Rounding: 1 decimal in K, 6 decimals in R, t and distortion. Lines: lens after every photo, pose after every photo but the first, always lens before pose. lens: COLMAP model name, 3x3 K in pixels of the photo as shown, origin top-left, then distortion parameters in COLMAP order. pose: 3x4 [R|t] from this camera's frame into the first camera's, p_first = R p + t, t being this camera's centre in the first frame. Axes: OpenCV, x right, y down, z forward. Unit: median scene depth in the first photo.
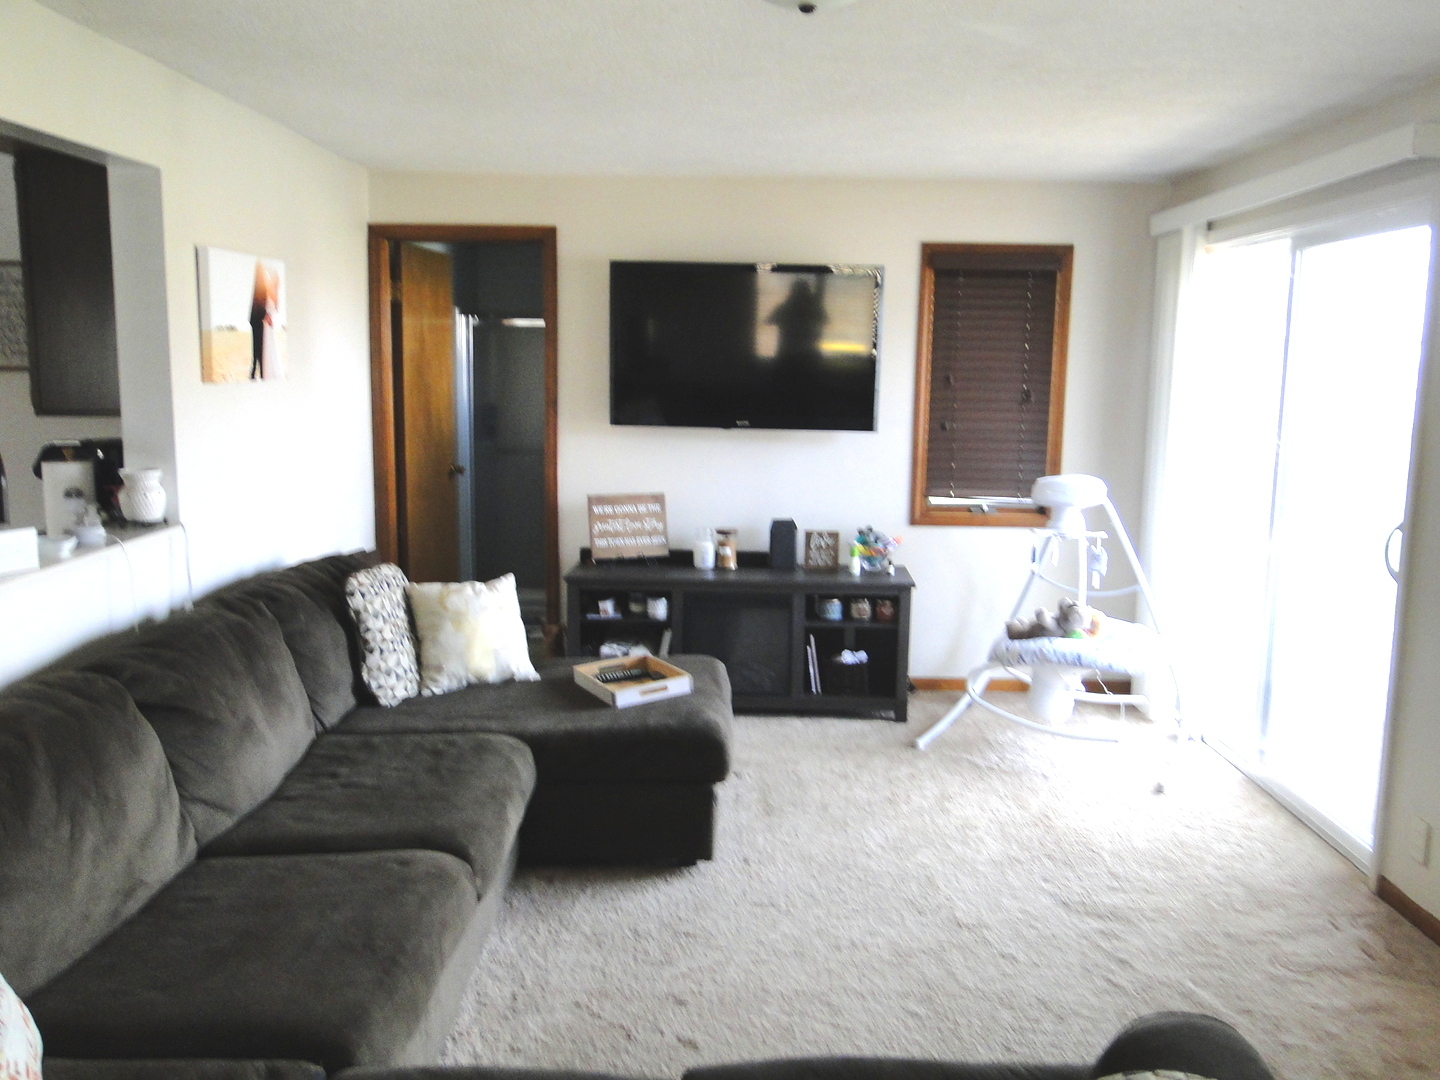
lens RADIAL K [[1200.4, 0, 730.9], [0, 1200.4, 541.5], [0, 0, 1]] dist [0.007120, -0.018864]
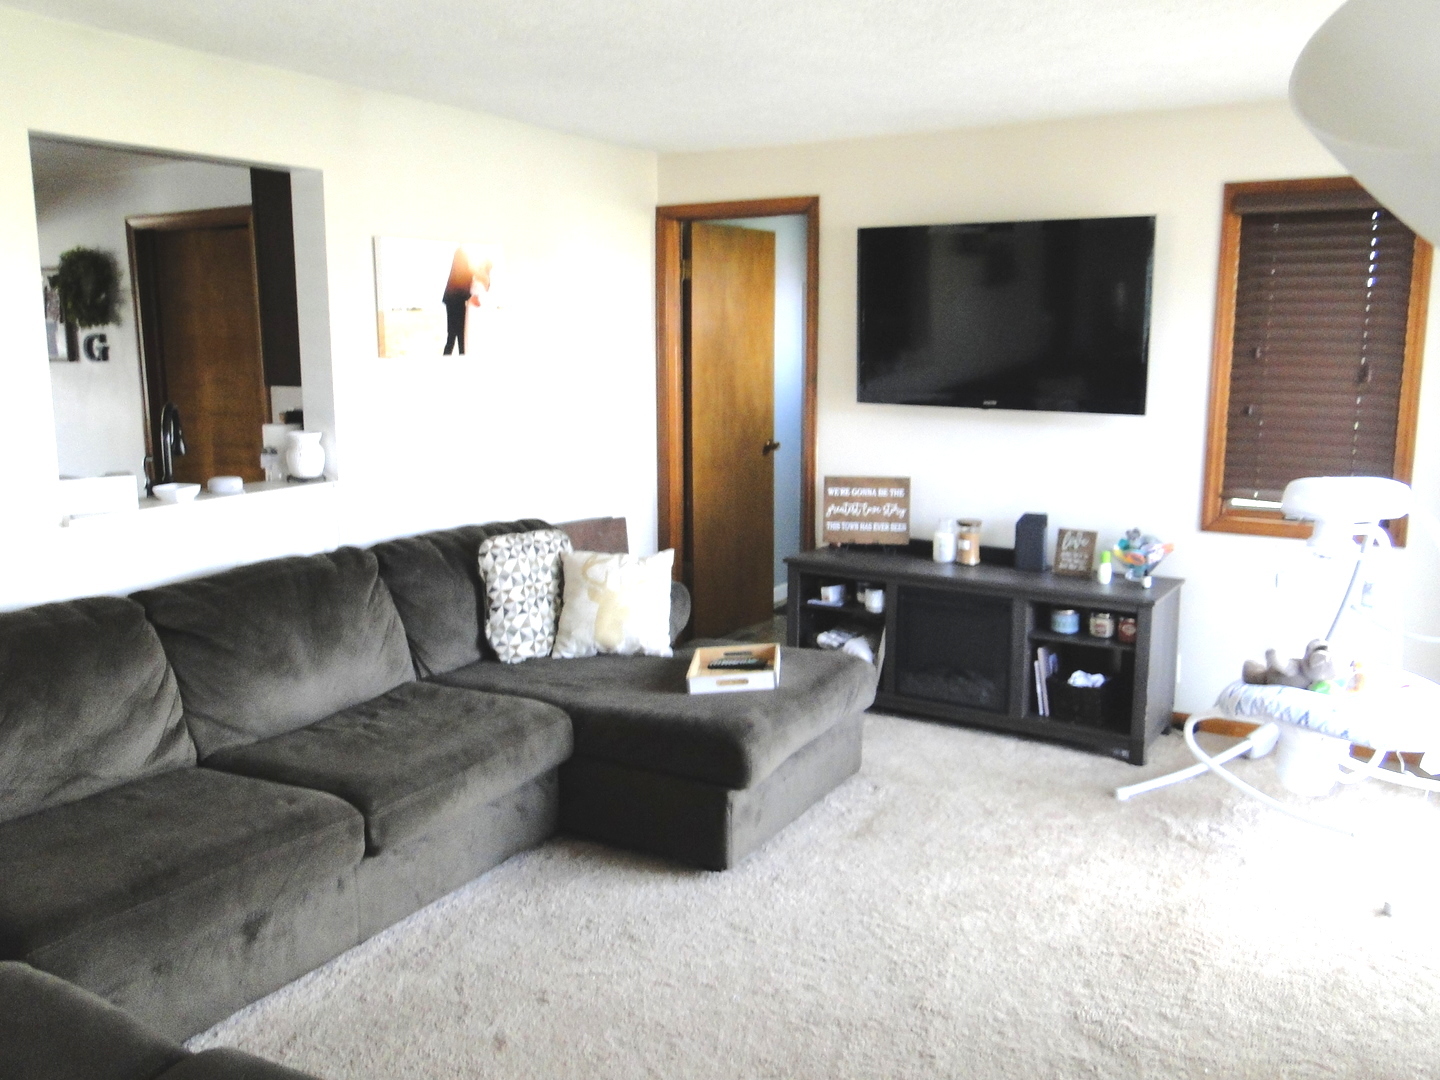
lens RADIAL K [[1200.4, 0, 723.1], [0, 1200.4, 537.9], [0, 0, 1]] dist [0.007120, -0.018864]
pose [[0.860109, 0.072451, -0.504939, 0.359185], [-0.065372, 0.997356, 0.031752, -0.016936], [0.505904, 0.005699, 0.862571, 0.160627]]
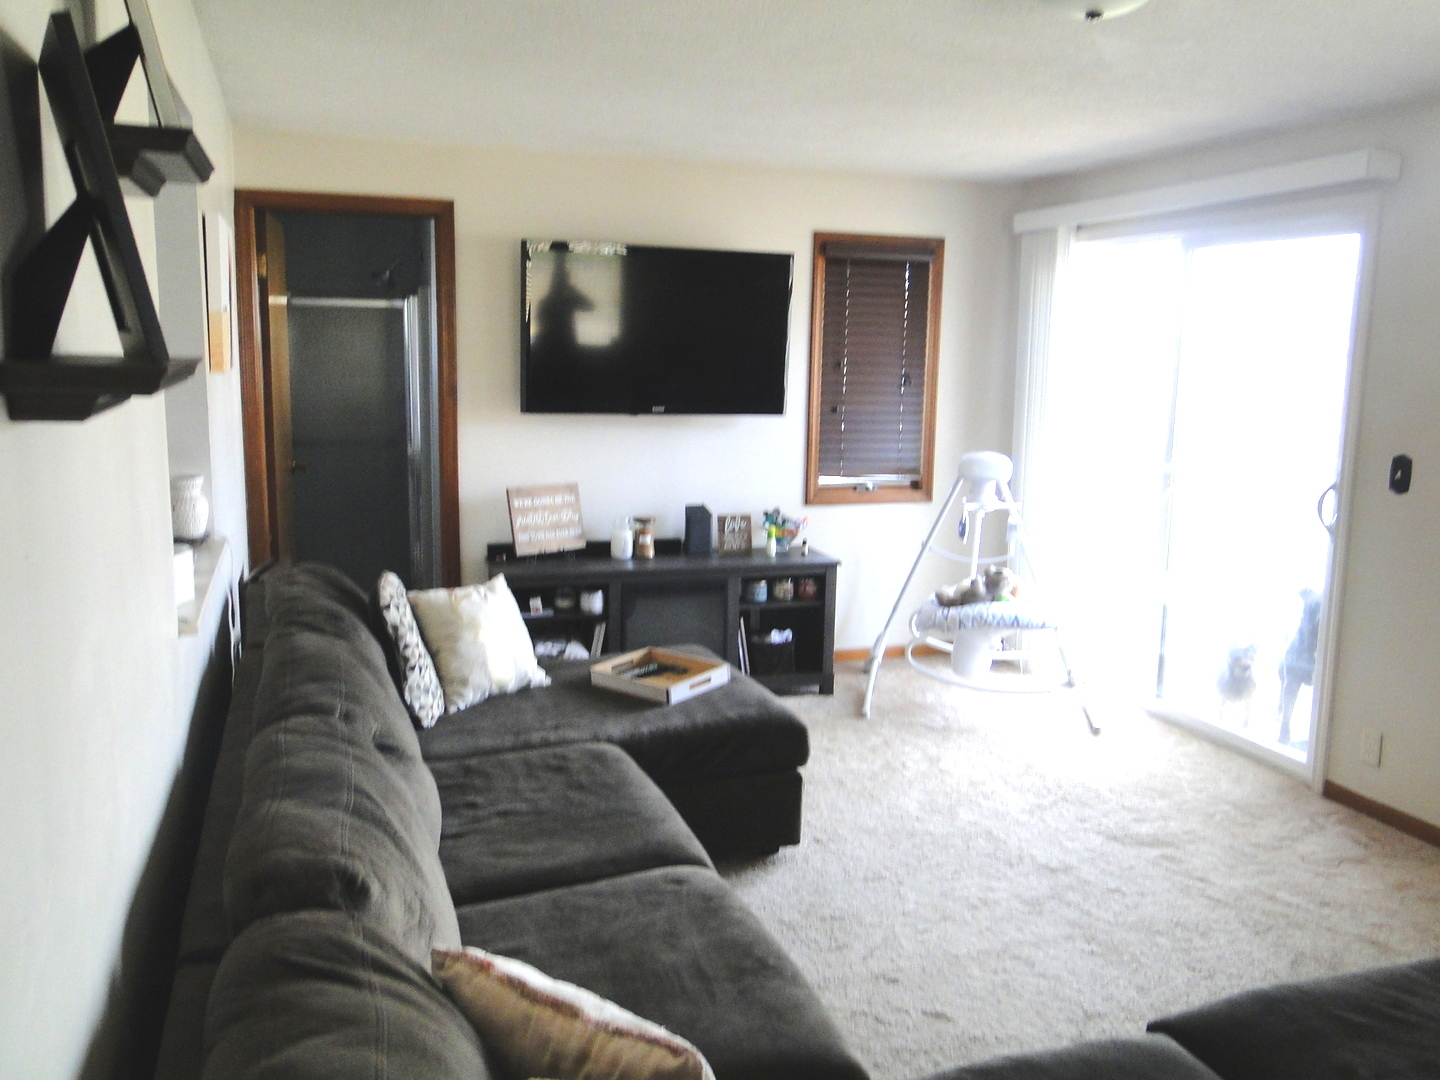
lens RADIAL K [[1200.4, 0, 733.3], [0, 1200.4, 545.9], [0, 0, 1]] dist [0.007120, -0.018864]
pose [[0.940409, -0.054122, 0.335712, -0.325989], [0.047755, 0.998489, 0.027199, -0.012488], [-0.336677, -0.009546, 0.941572, 0.059323]]
